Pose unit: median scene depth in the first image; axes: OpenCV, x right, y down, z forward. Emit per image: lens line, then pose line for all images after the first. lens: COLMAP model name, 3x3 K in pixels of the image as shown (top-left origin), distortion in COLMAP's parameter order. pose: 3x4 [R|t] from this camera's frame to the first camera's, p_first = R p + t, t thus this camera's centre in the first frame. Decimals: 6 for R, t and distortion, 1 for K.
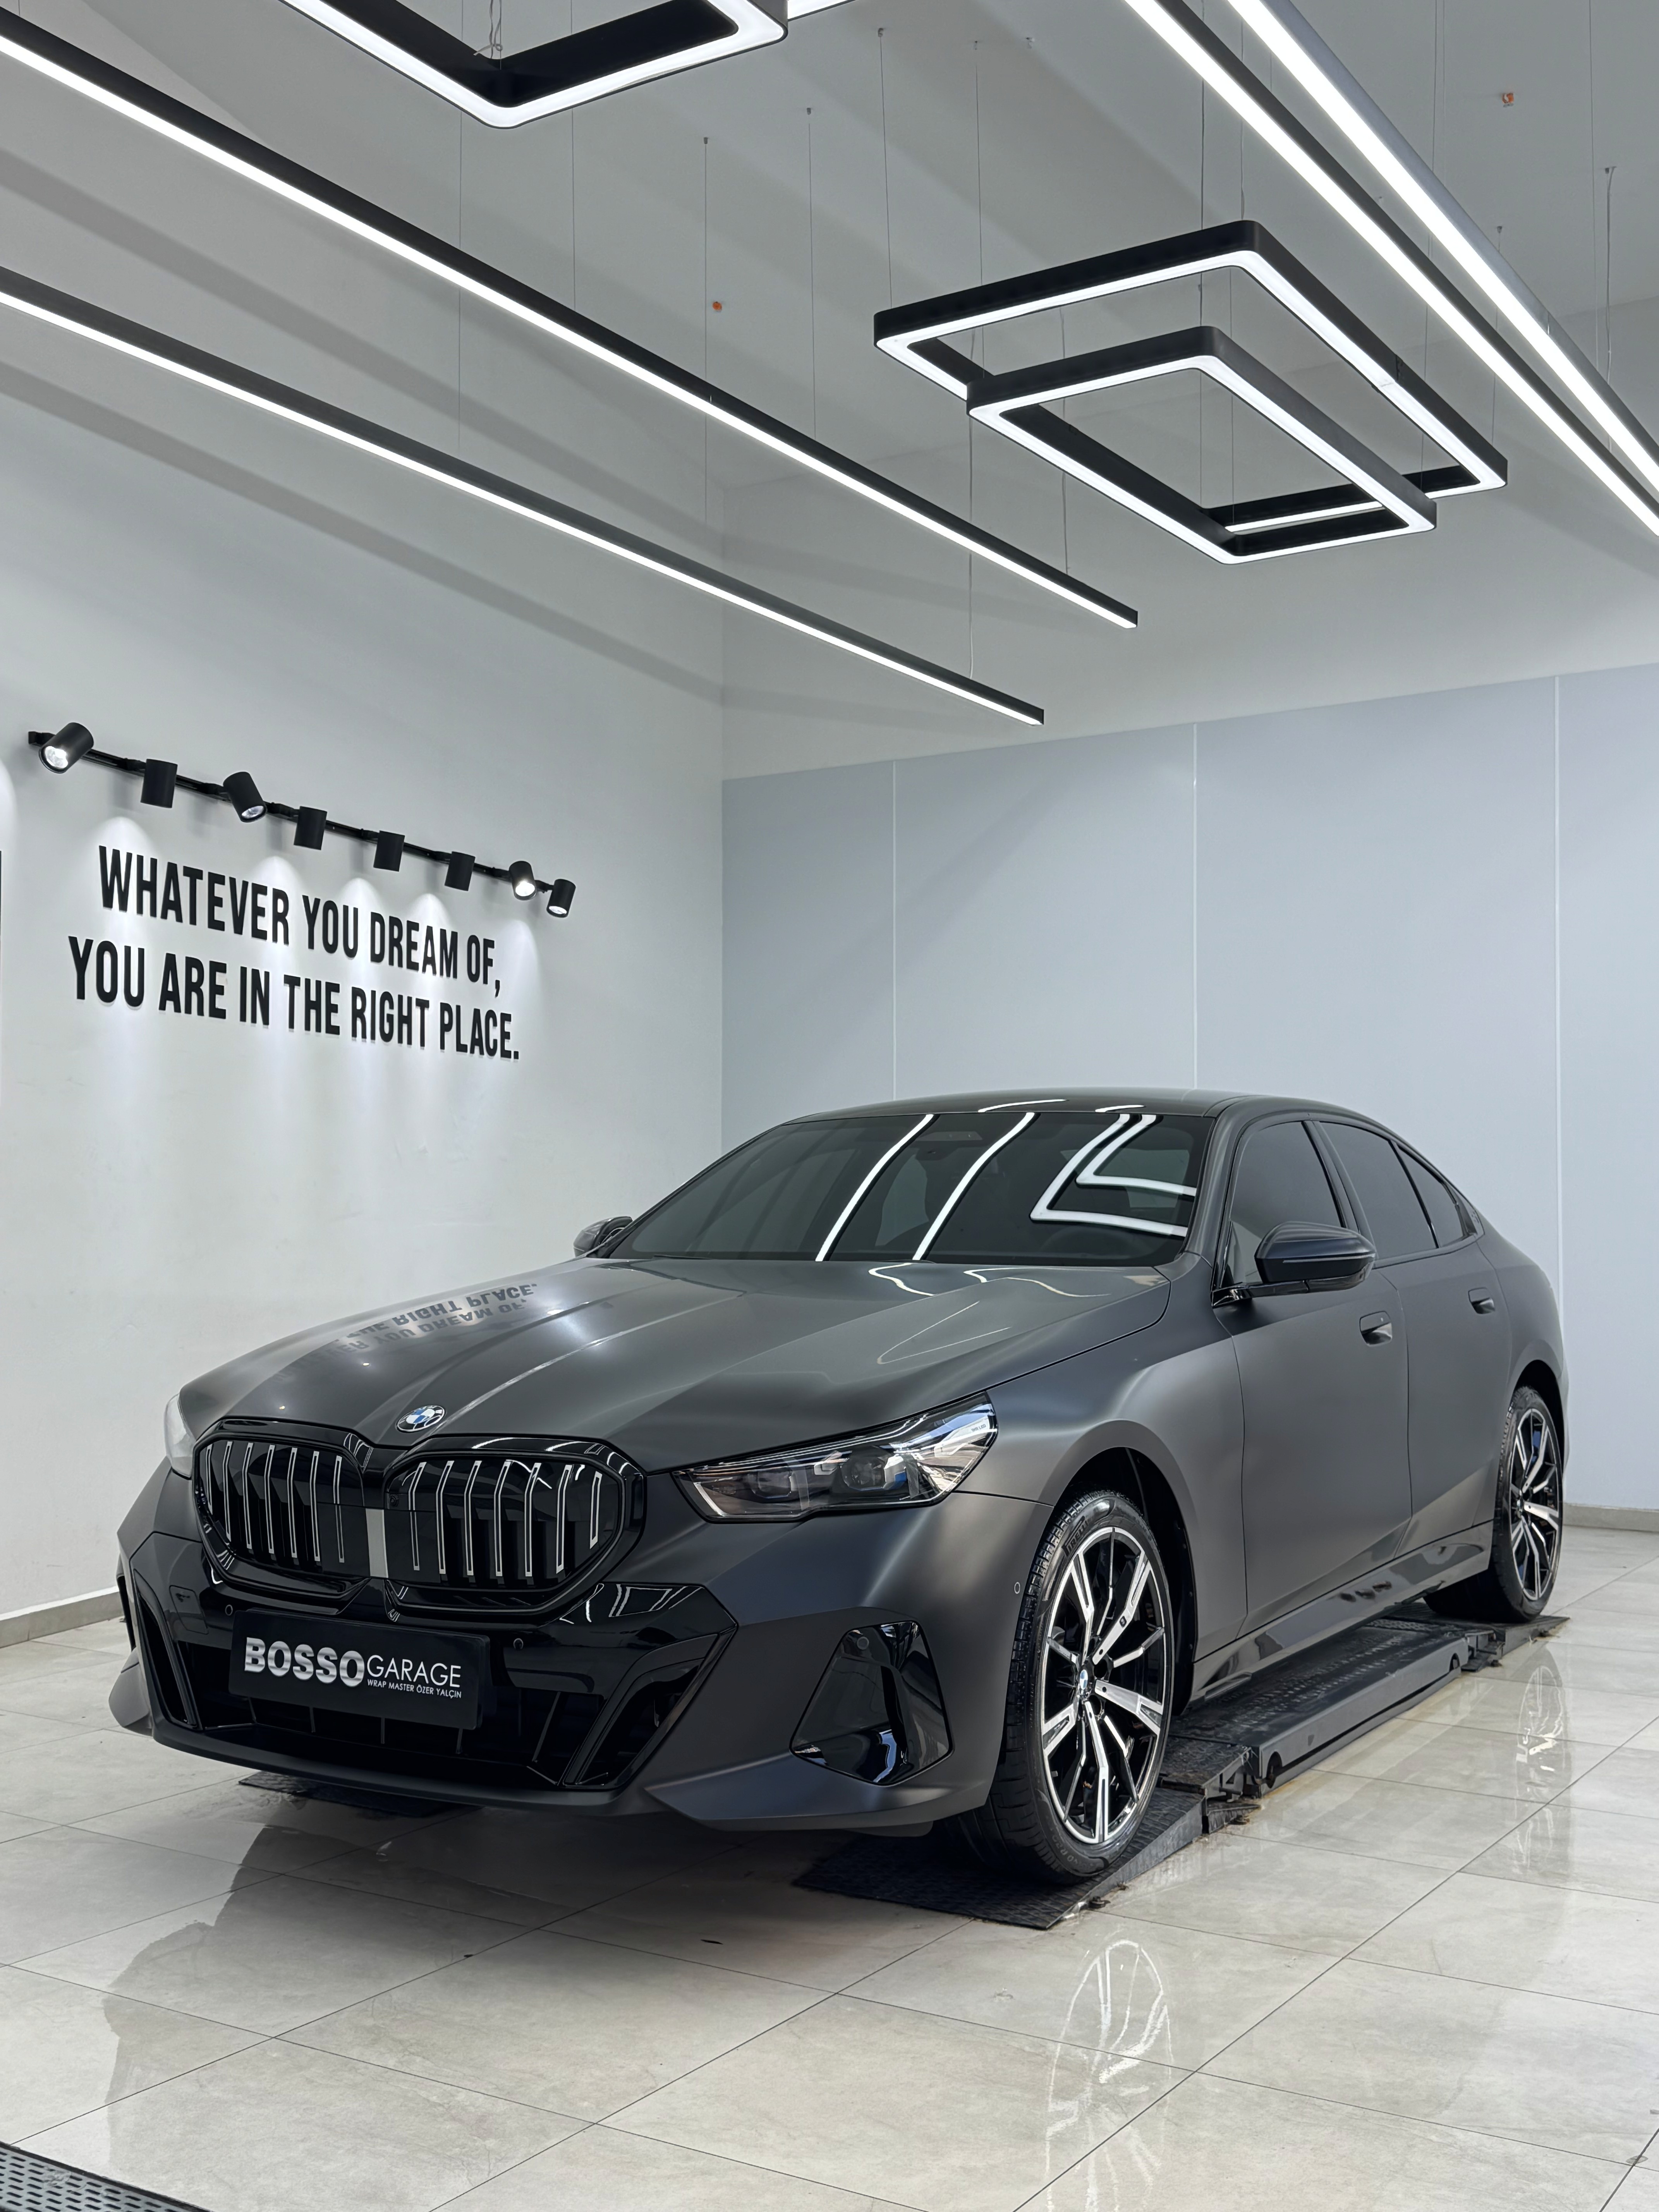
lens RADIAL K [[2285.4, 0, 820.4], [0, 2285.4, 1107.0], [0, 0, 1]] dist [-0.001705, 0.000000]
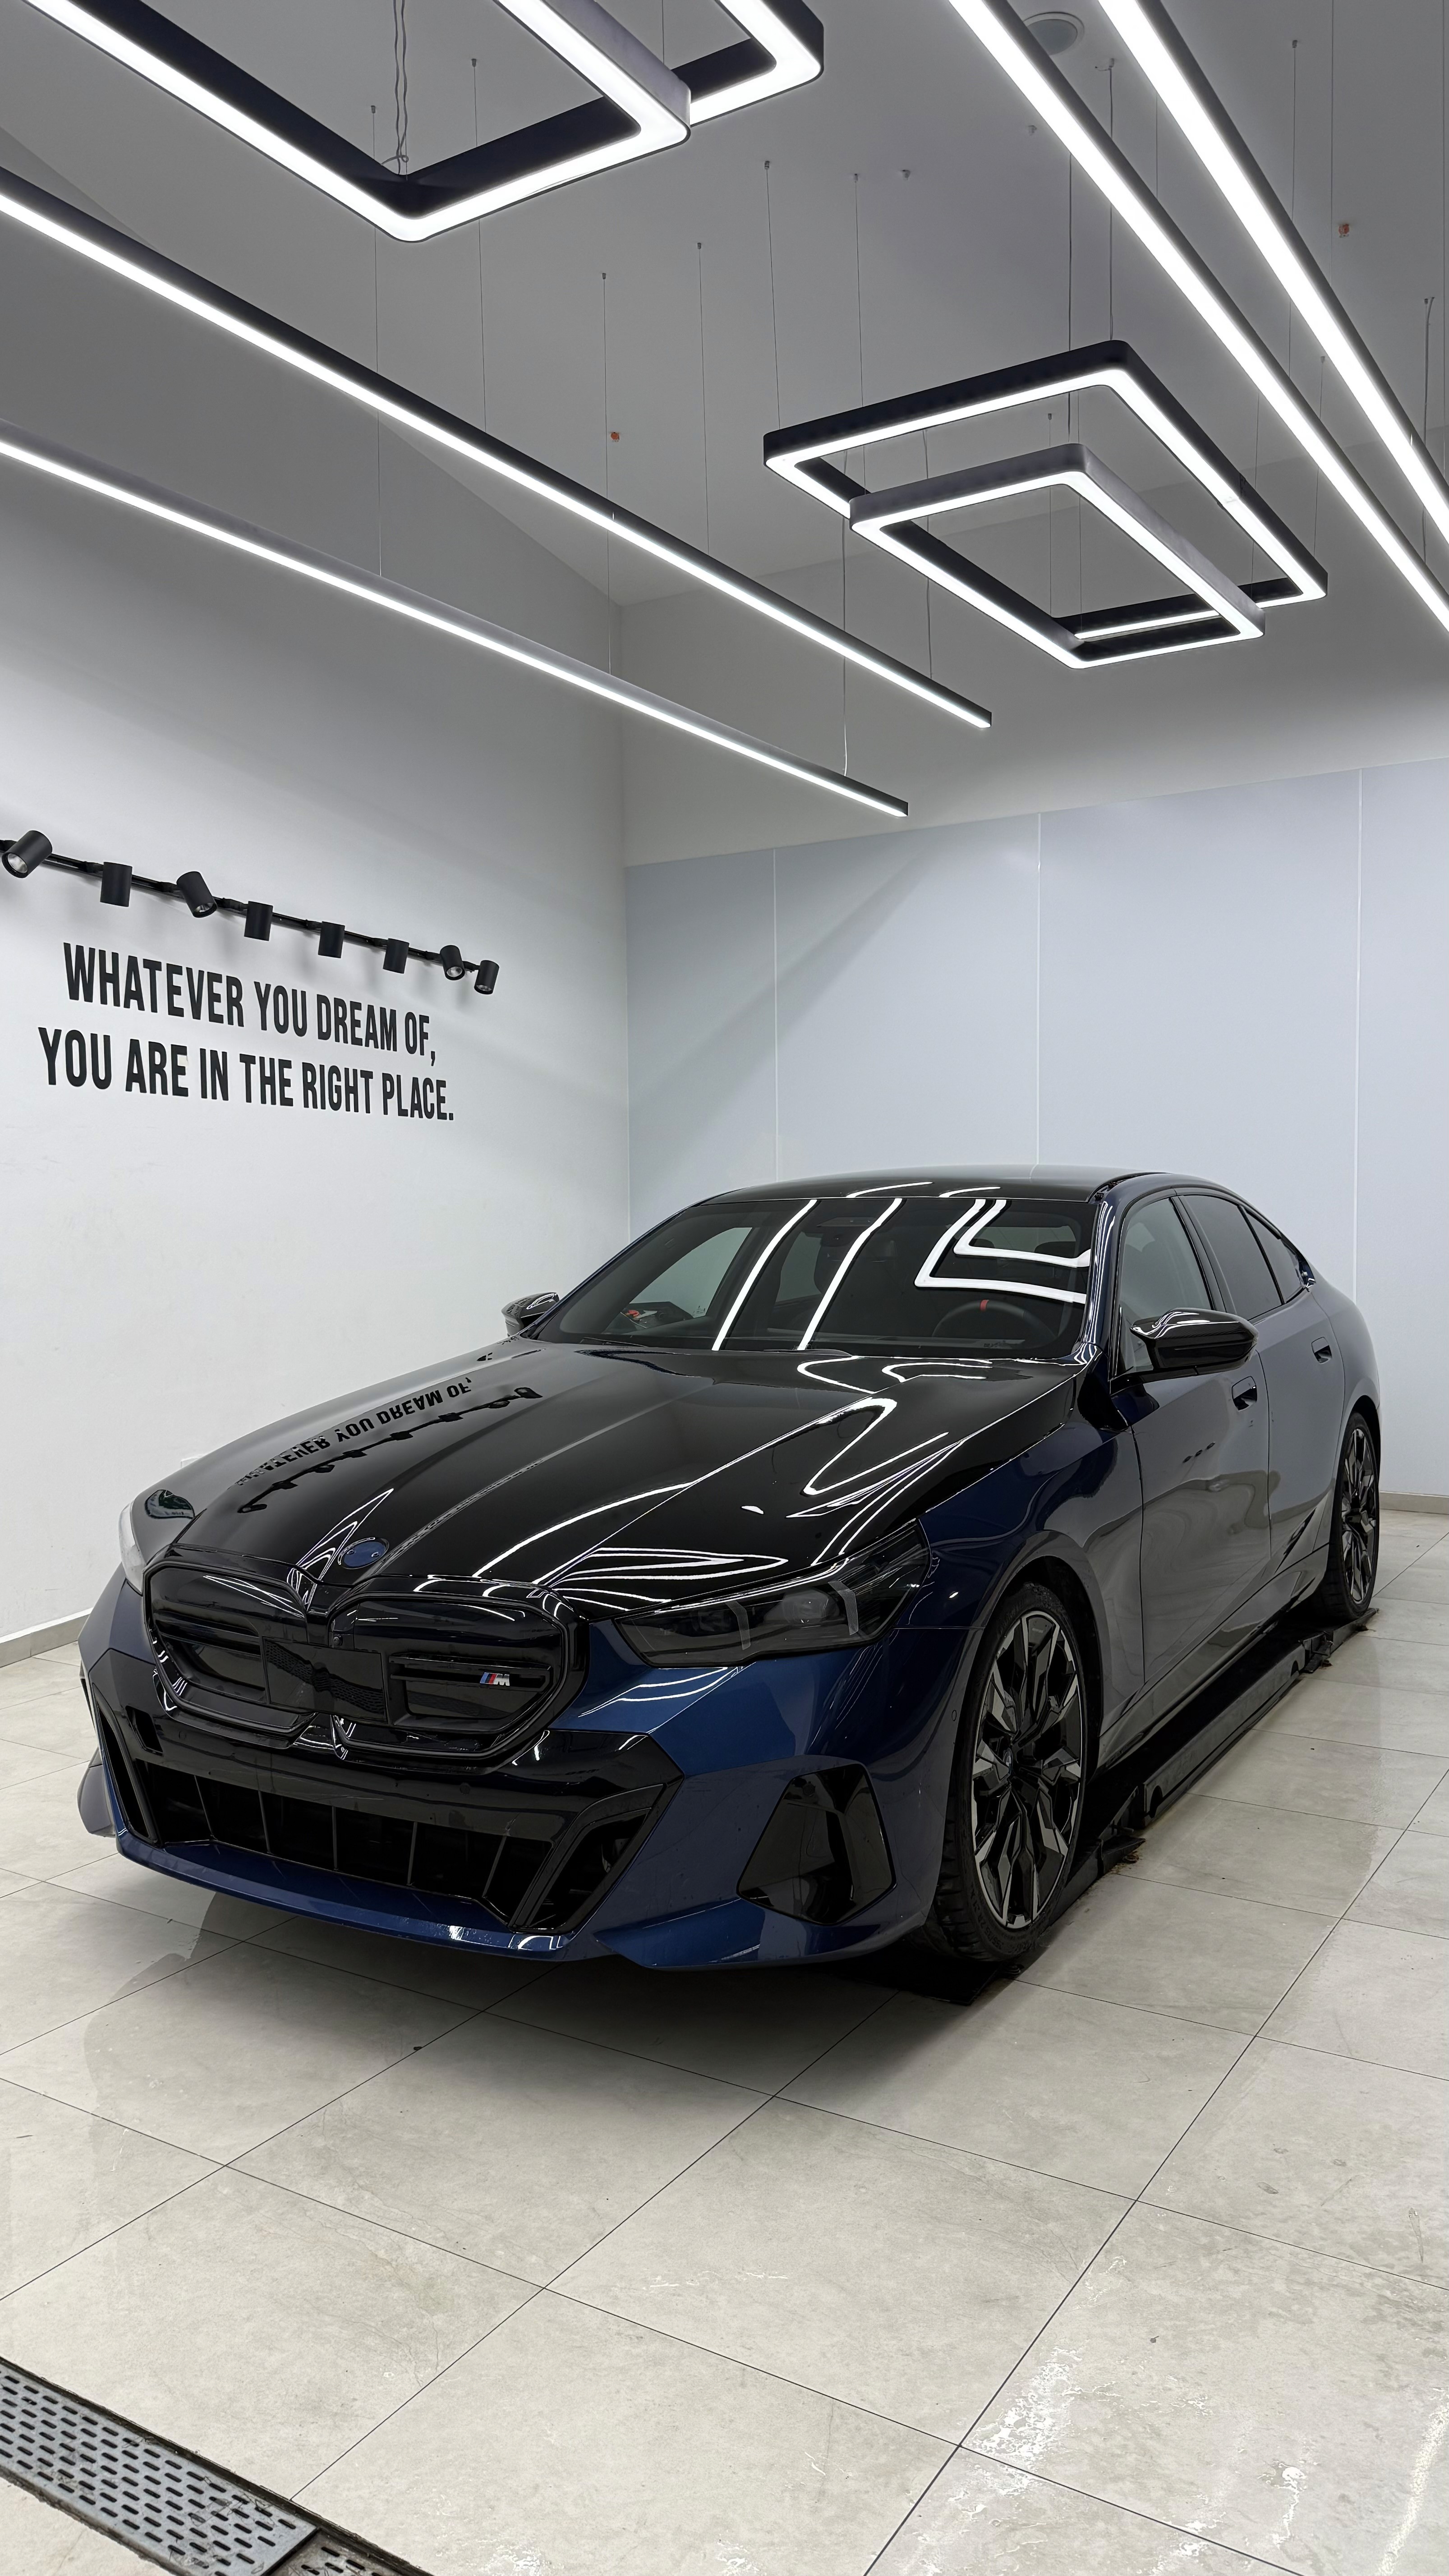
lens RADIAL K [[1820.6, 0, 724.5], [0, 1820.6, 1293.7], [0, 0, 1]] dist [-0.007285, -0.014388]
pose [[0.999854, -0.012973, 0.011107, -0.009944], [0.011848, 0.995320, 0.095904, -0.026272], [-0.012299, -0.095758, 0.995329, 0.110102]]
